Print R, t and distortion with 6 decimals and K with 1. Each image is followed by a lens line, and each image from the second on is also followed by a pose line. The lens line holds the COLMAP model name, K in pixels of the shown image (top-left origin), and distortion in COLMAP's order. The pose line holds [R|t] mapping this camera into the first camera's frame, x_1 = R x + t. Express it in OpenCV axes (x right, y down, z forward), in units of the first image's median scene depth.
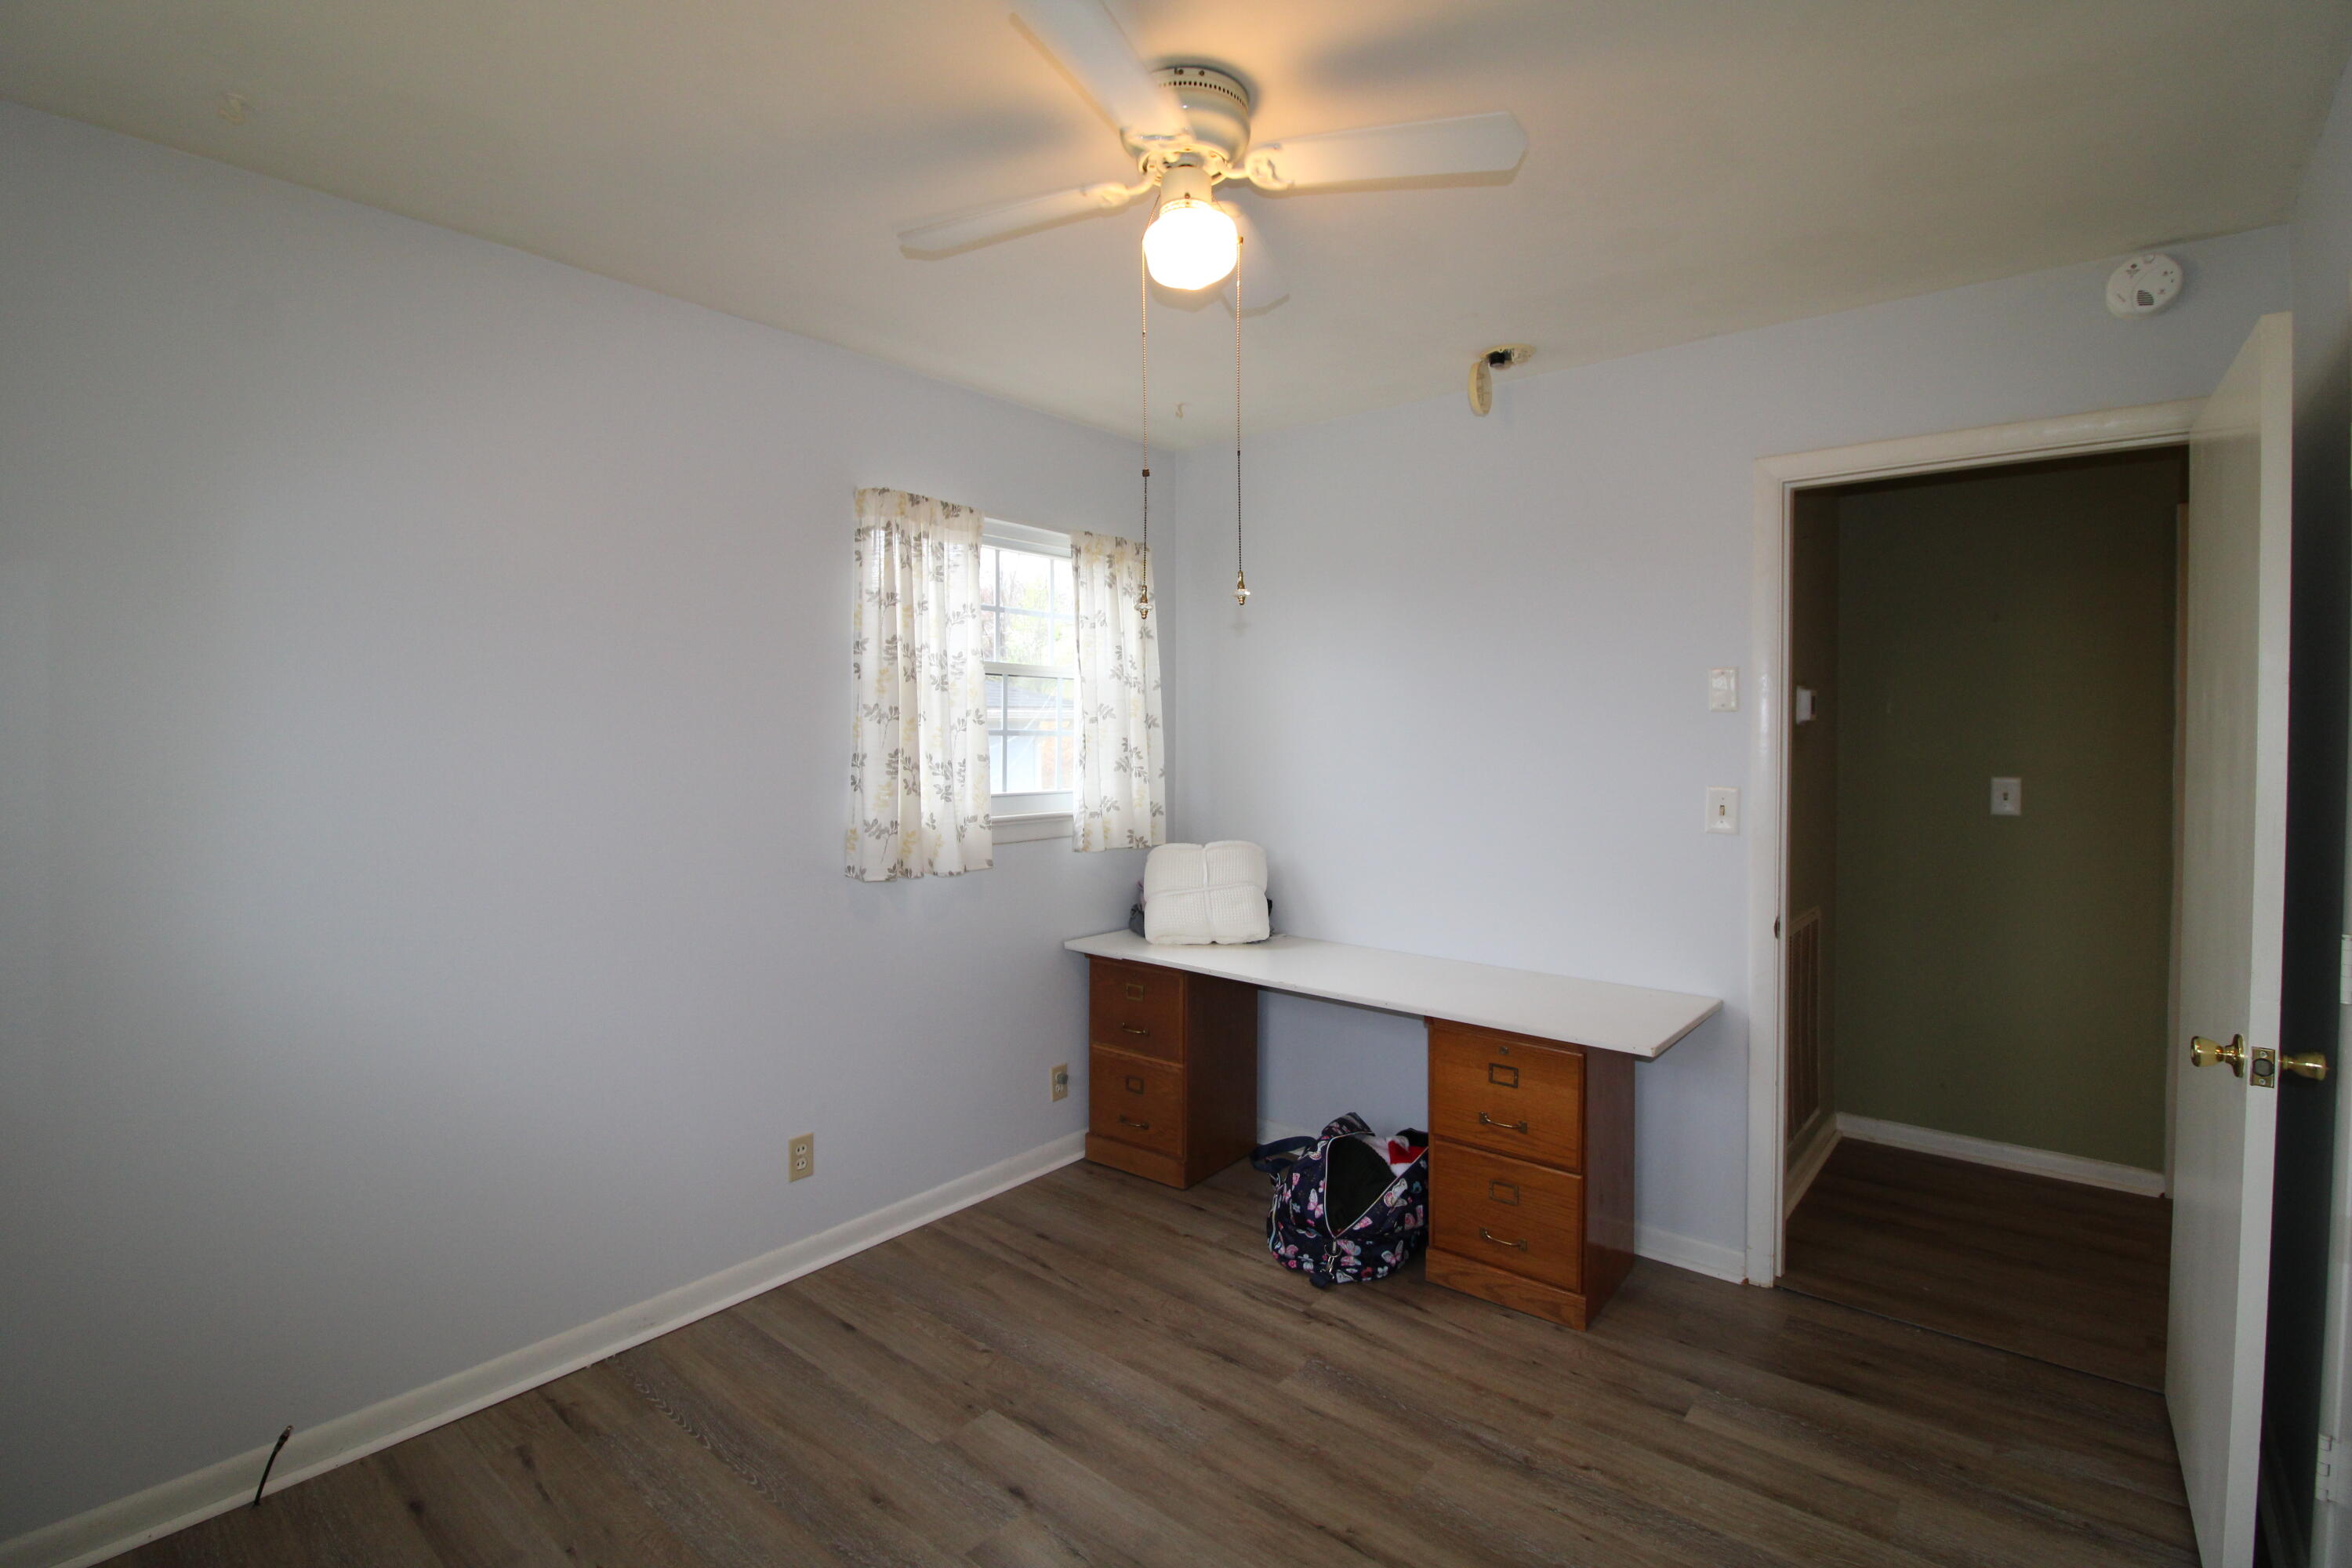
lens RADIAL K [[1076.7, 0, 1185.5], [0, 1076.7, 773.5], [0, 0, 1]] dist [0.000878, -0.009444]
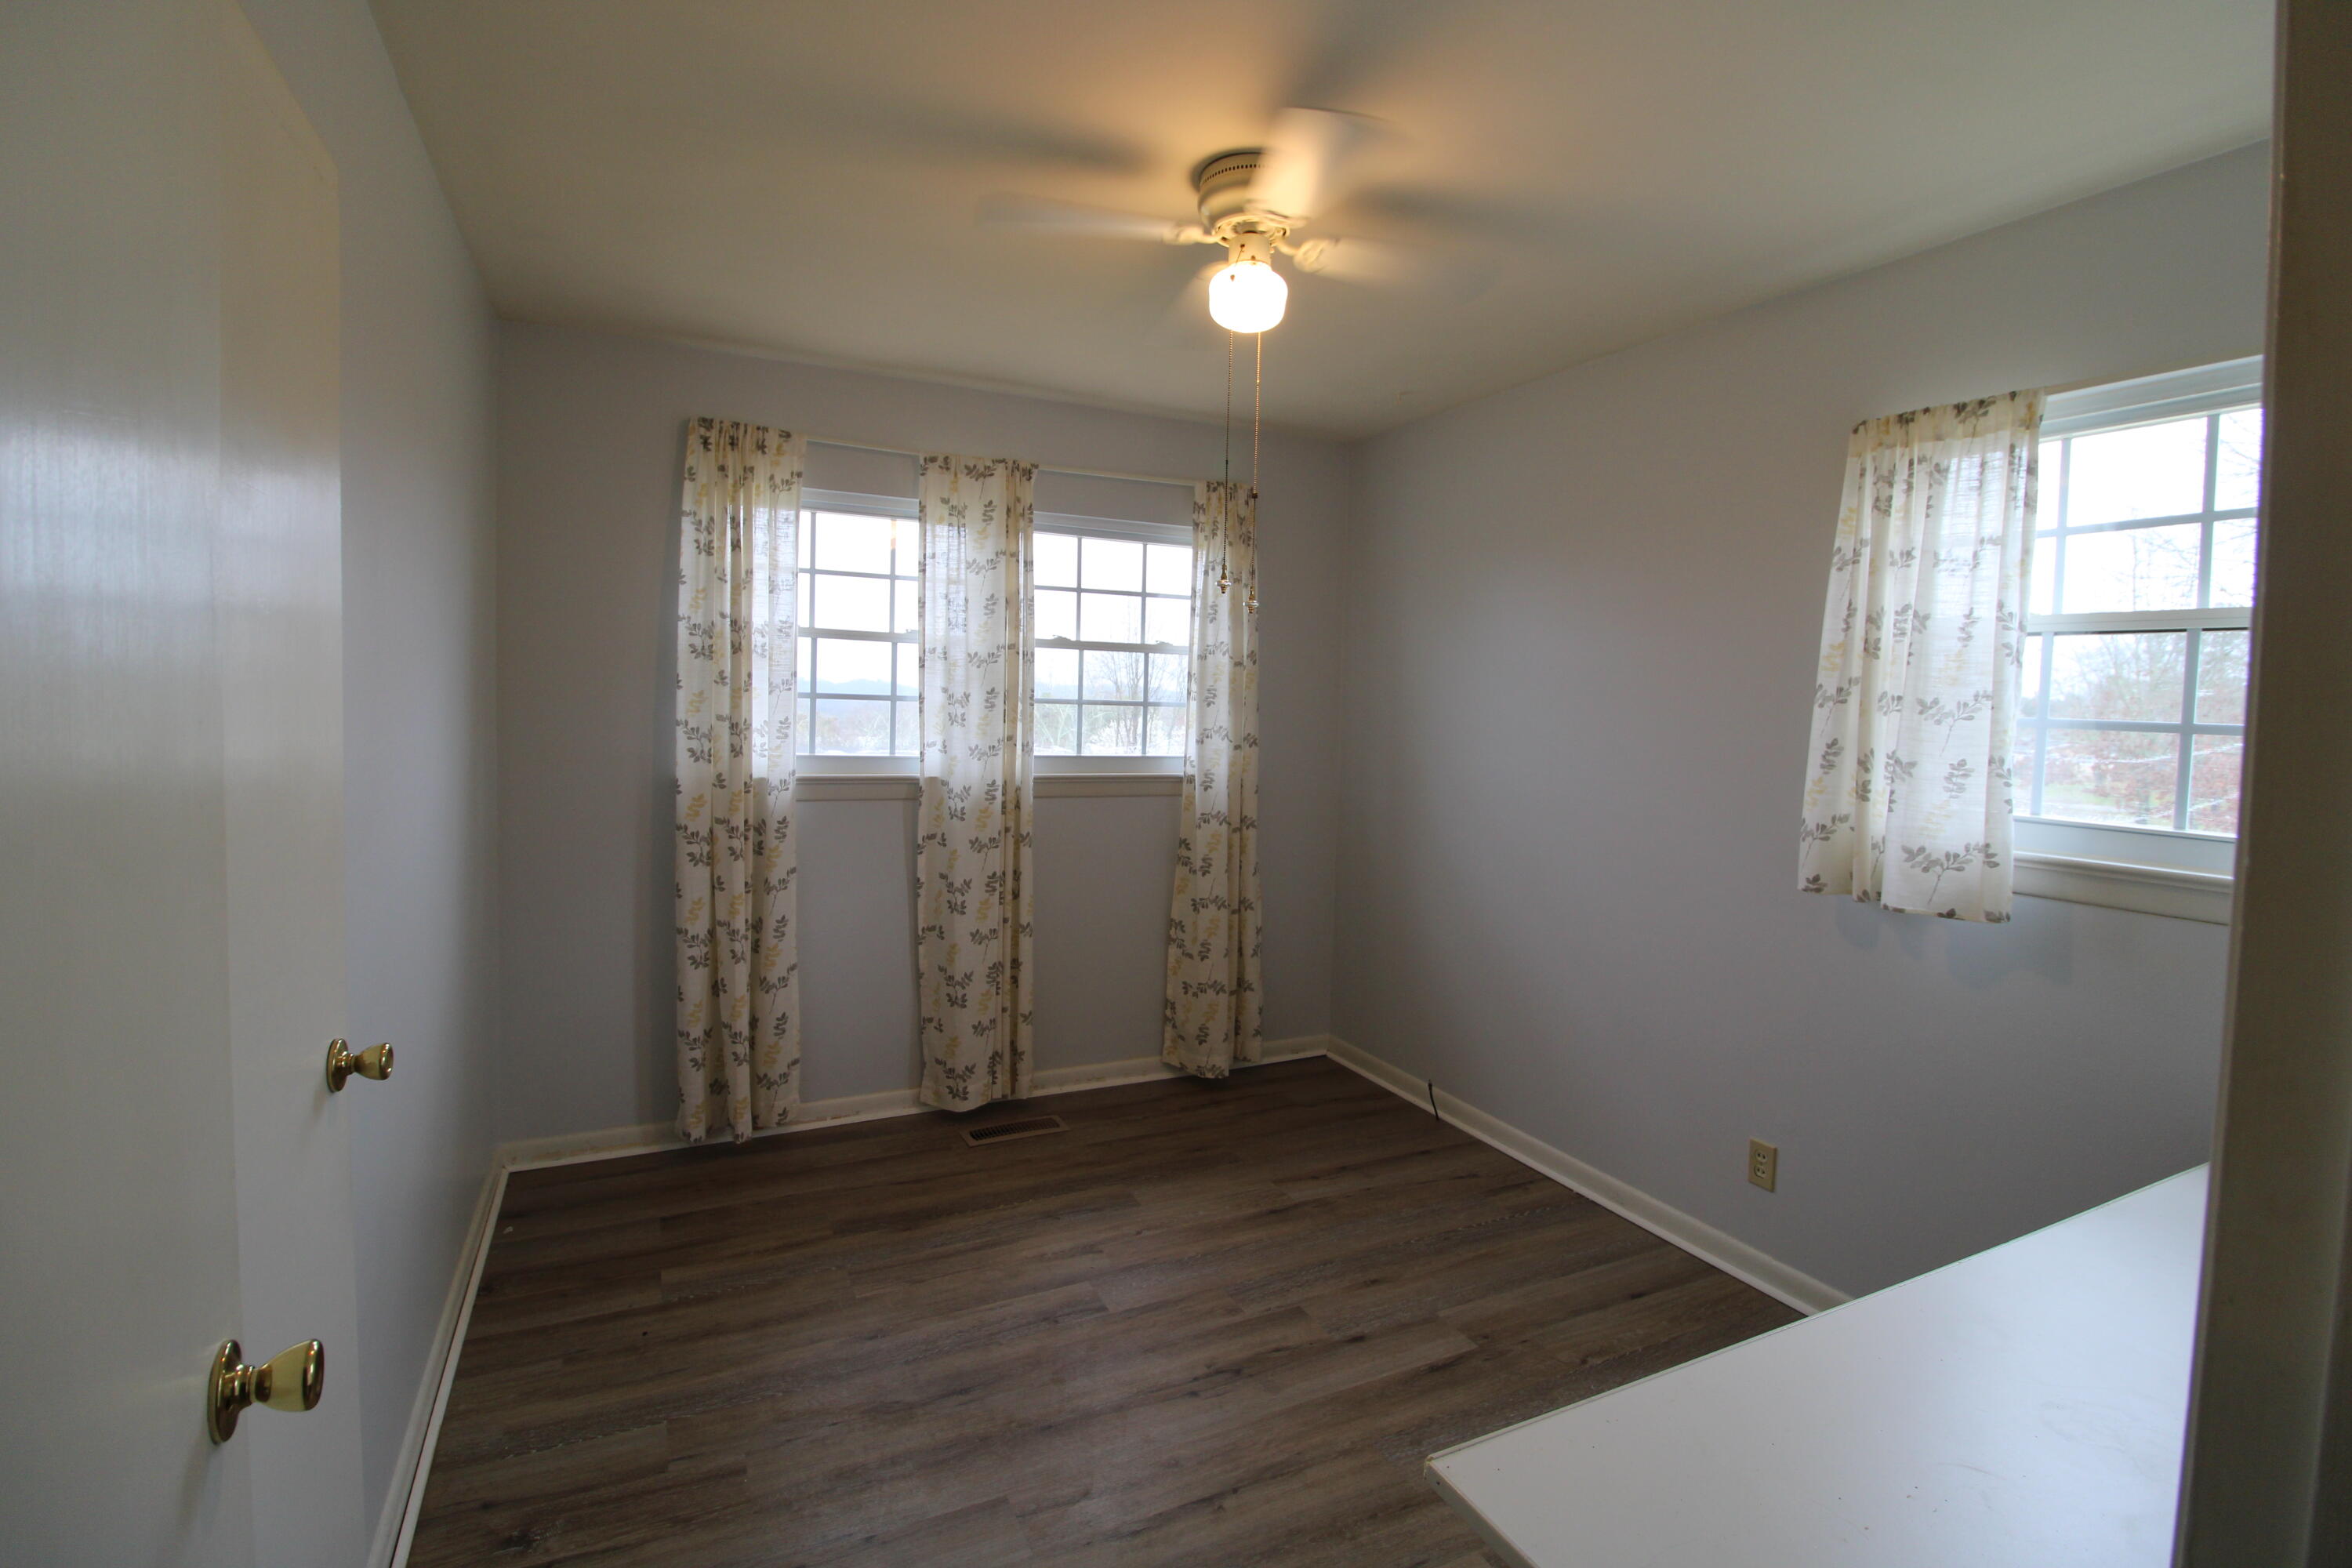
lens RADIAL K [[1076.7, 0, 1173.9], [0, 1076.7, 794.2], [0, 0, 1]] dist [0.000878, -0.009444]
pose [[-0.400195, 0.074464, -0.913400, 0.852106], [-0.053813, 0.993064, 0.104536, -0.050213], [0.914849, 0.090987, -0.393412, 1.060509]]
